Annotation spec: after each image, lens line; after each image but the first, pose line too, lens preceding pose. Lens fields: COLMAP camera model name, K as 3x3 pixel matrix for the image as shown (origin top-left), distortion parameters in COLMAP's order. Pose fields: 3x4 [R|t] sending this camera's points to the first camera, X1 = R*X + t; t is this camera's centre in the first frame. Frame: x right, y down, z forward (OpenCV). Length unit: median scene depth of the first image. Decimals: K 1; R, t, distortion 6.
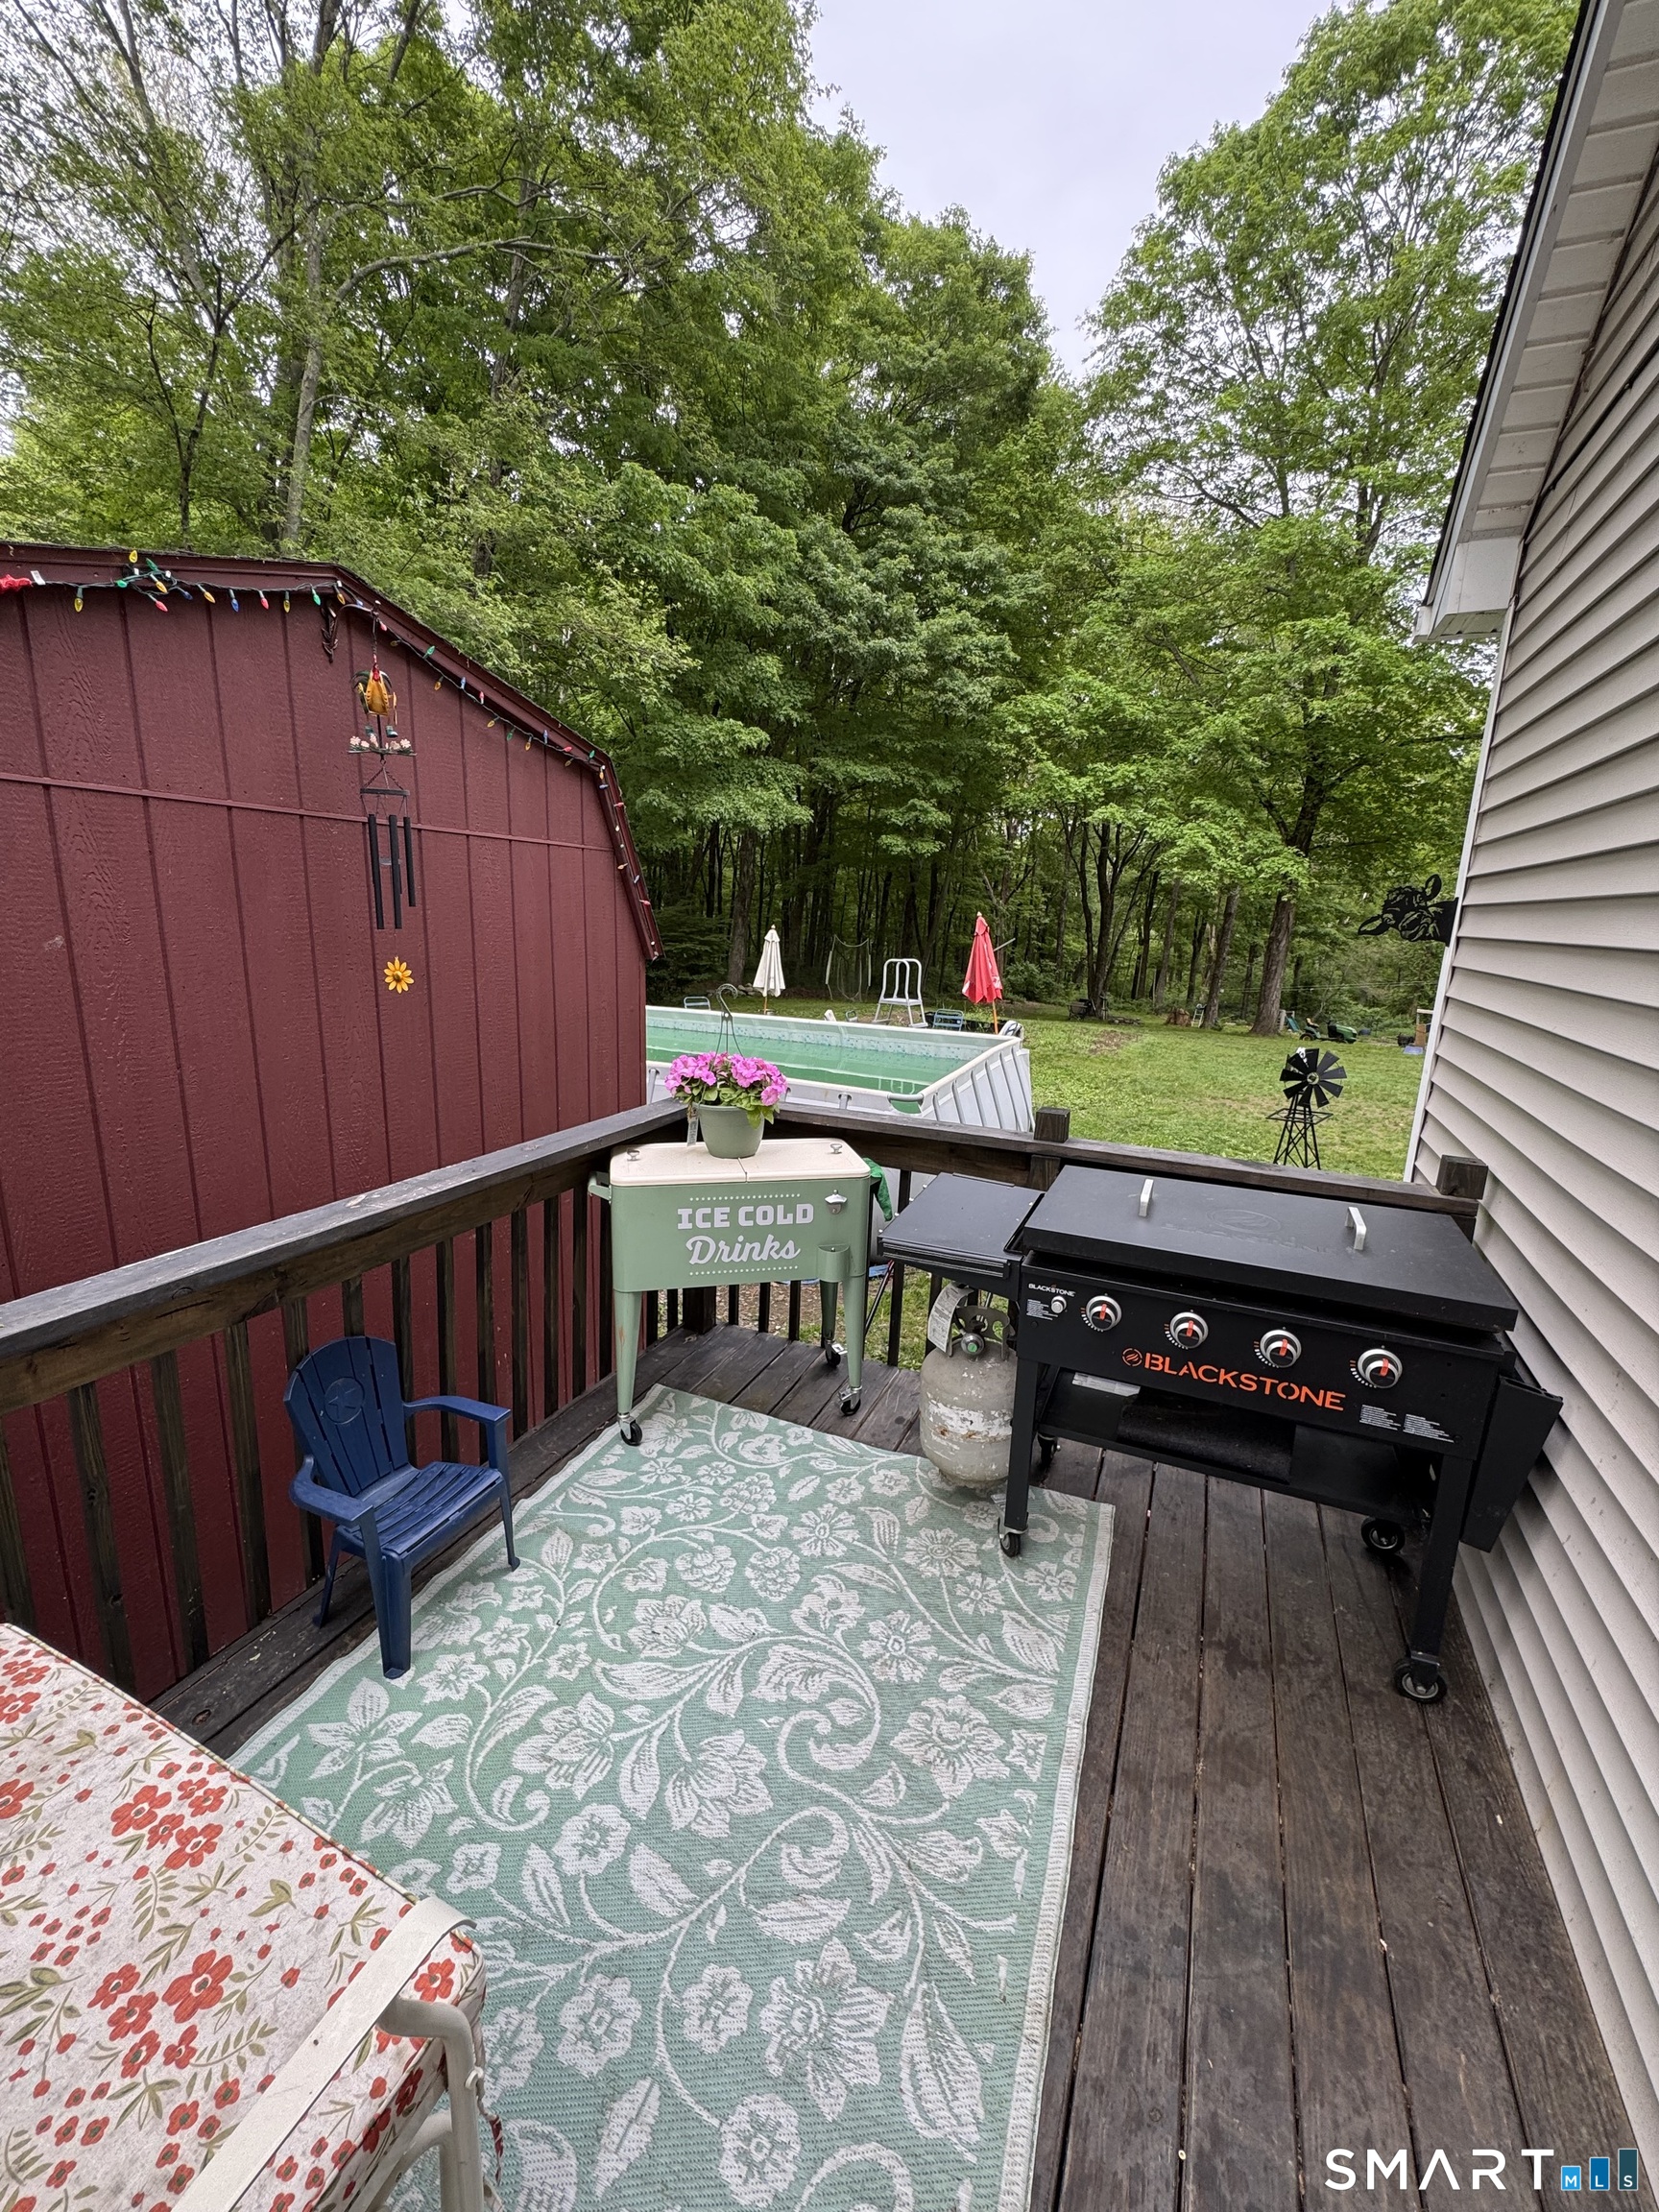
lens RADIAL K [[886.1, 0, 835.8], [0, 886.1, 1105.0], [0, 0, 1]] dist [-0.004471, 0.000351]
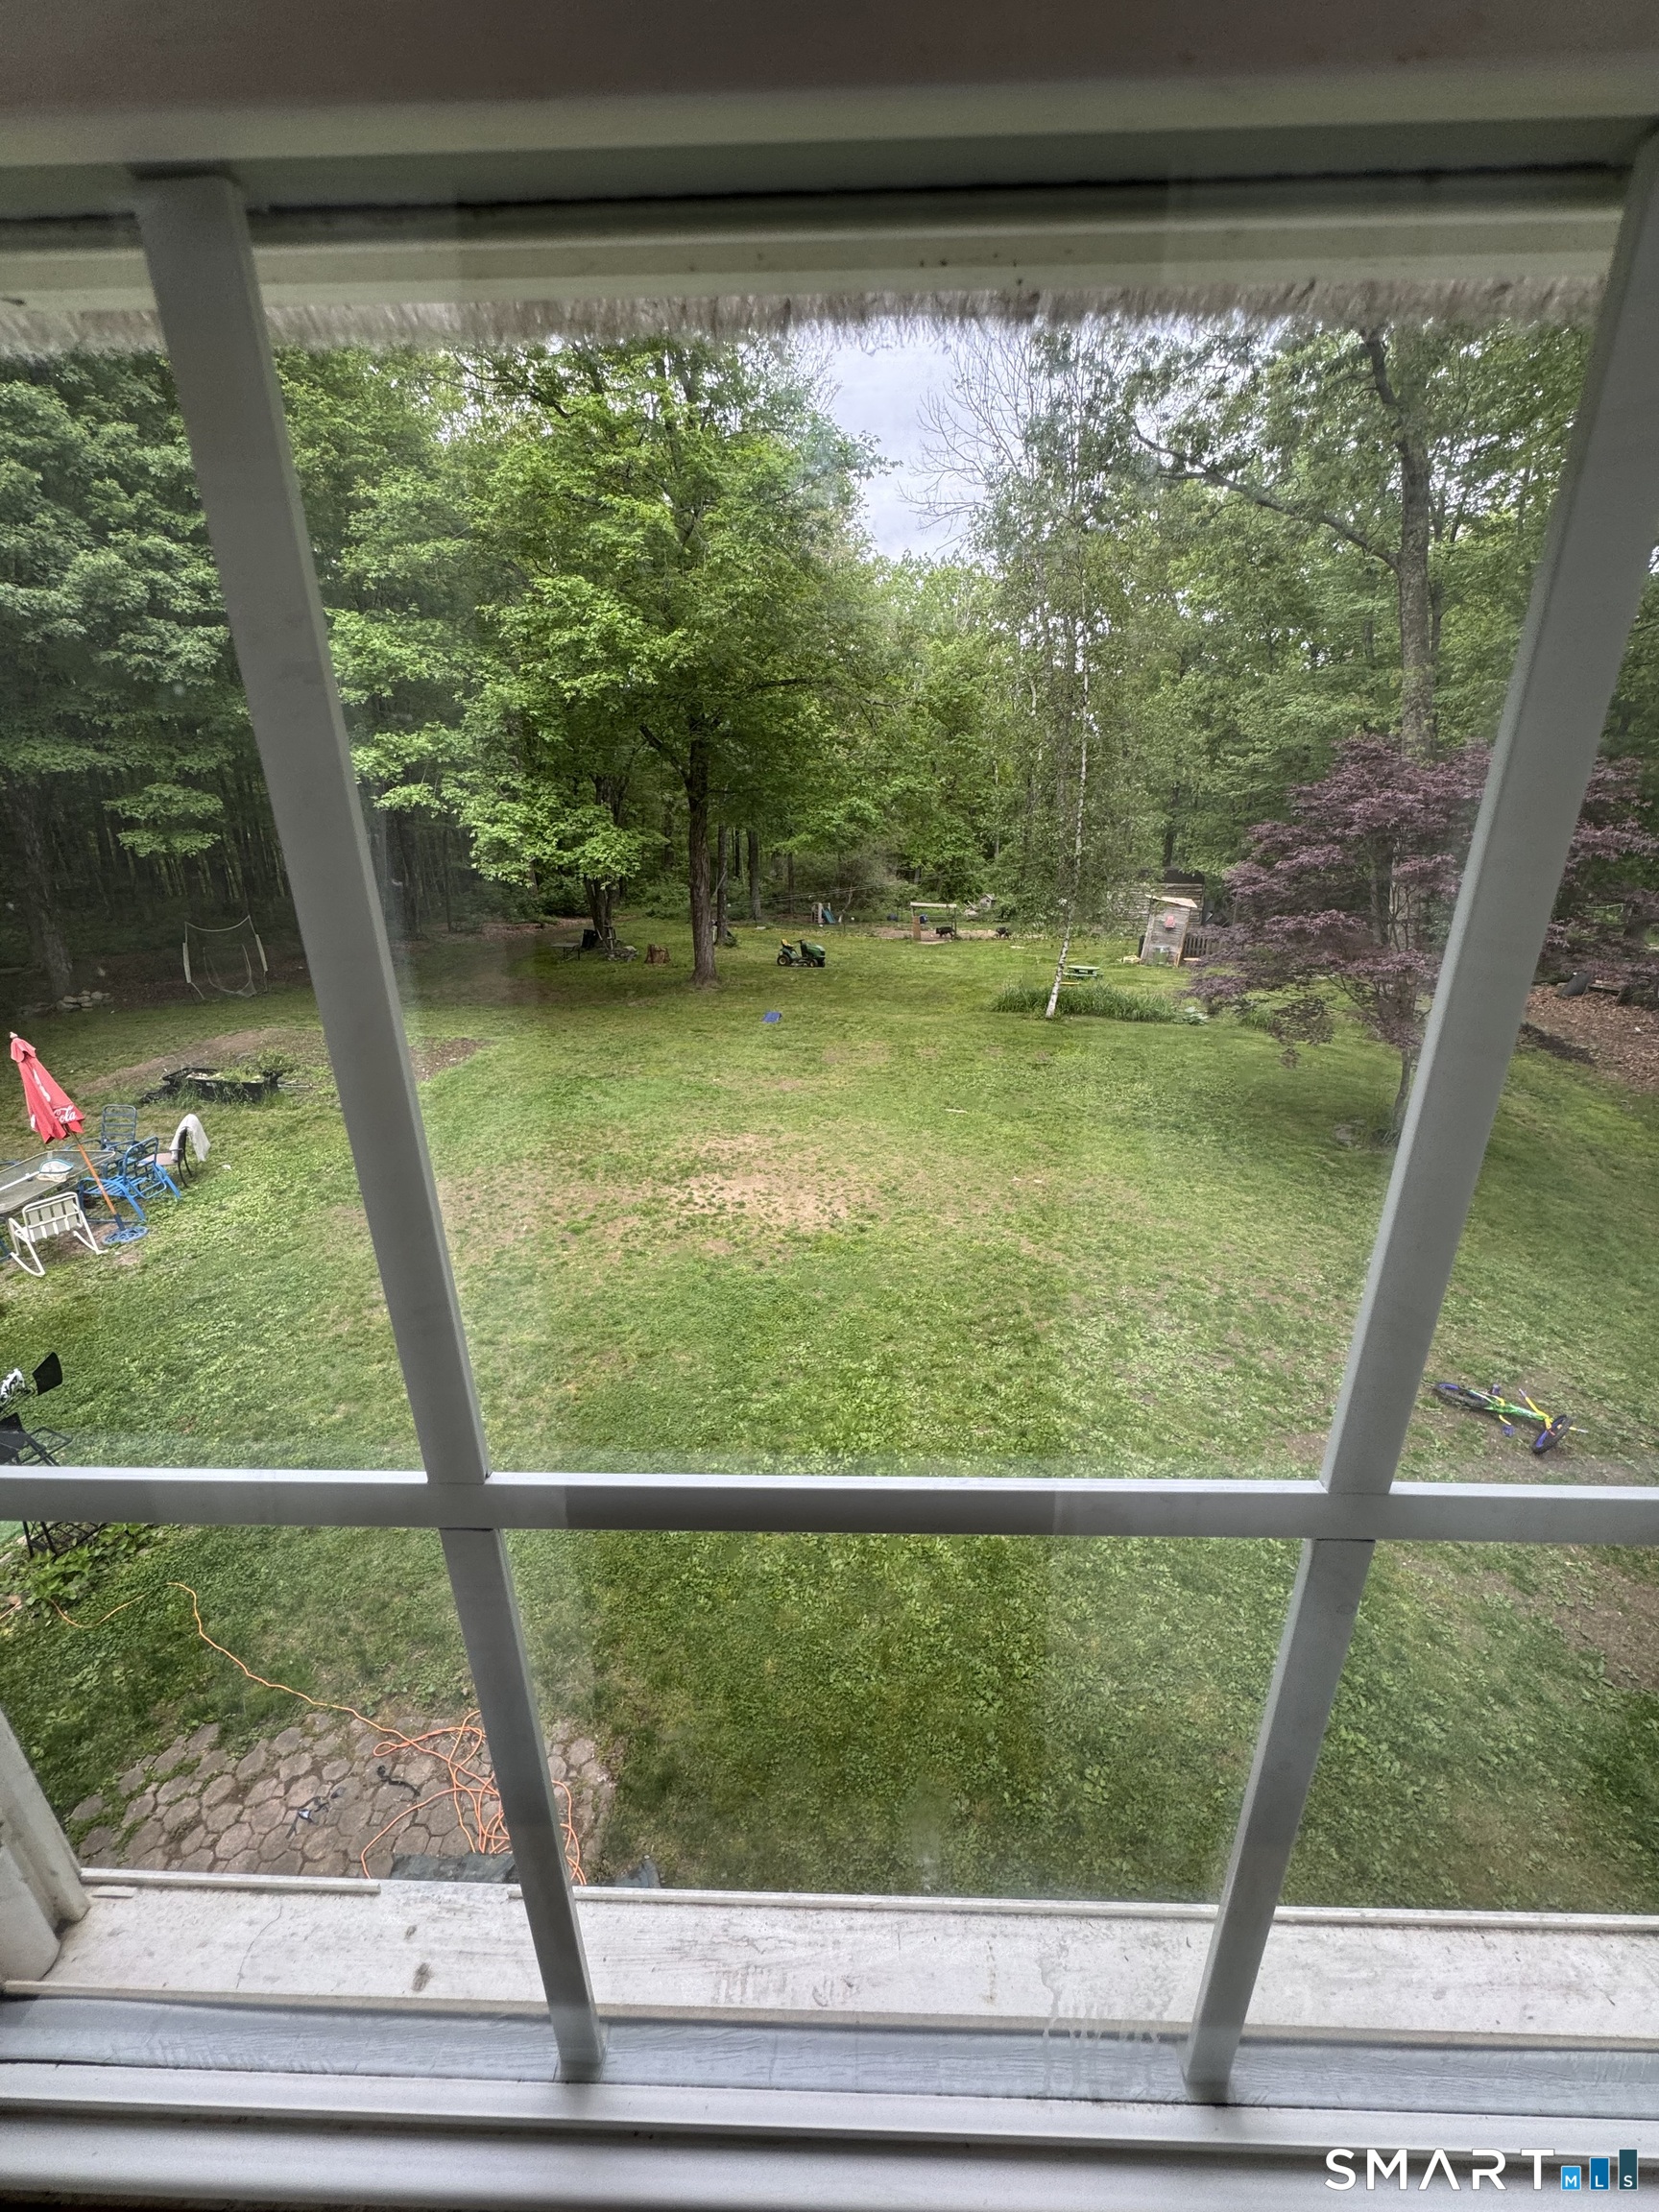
lens RADIAL K [[886.1, 0, 829.2], [0, 886.1, 1109.3], [0, 0, 1]] dist [-0.004471, 0.000351]
pose [[0.929287, -0.169839, 0.327993, 0.356831], [0.118763, 0.978250, 0.170067, -0.125237], [-0.349743, -0.119088, 0.929246, 0.008101]]
